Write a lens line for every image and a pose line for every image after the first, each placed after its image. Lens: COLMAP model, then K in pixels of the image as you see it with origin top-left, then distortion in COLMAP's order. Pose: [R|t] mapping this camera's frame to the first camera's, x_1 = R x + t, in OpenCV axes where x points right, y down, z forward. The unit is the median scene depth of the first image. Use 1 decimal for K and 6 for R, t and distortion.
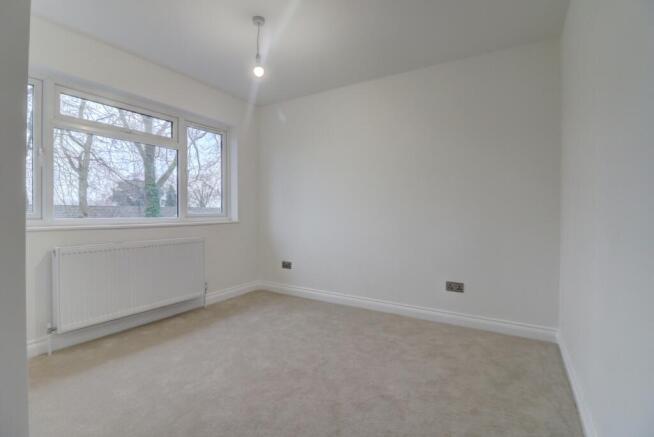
lens RADIAL K [[307.1, 0, 328.8], [0, 307.1, 215.3], [0, 0, 1]] dist [-0.000789, -0.000236]
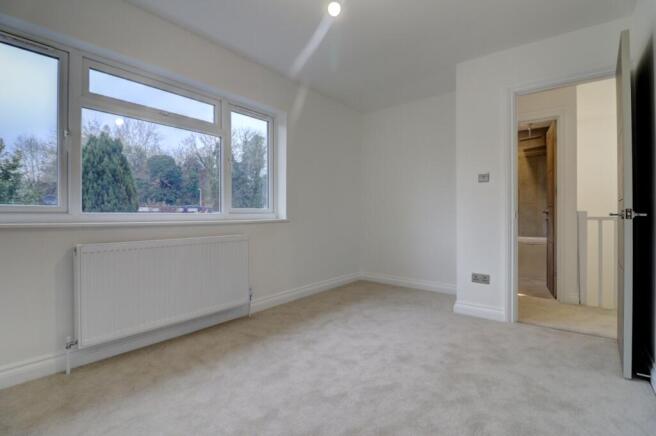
lens RADIAL K [[308.0, 0, 327.0], [0, 308.0, 217.0], [0, 0, 1]] dist [-0.000789, -0.000236]
pose [[0.988230, 0.002404, -0.152957, -0.072692], [-0.001805, 0.999990, 0.004057, 0.019754], [0.152965, -0.003733, 0.988225, 0.234378]]
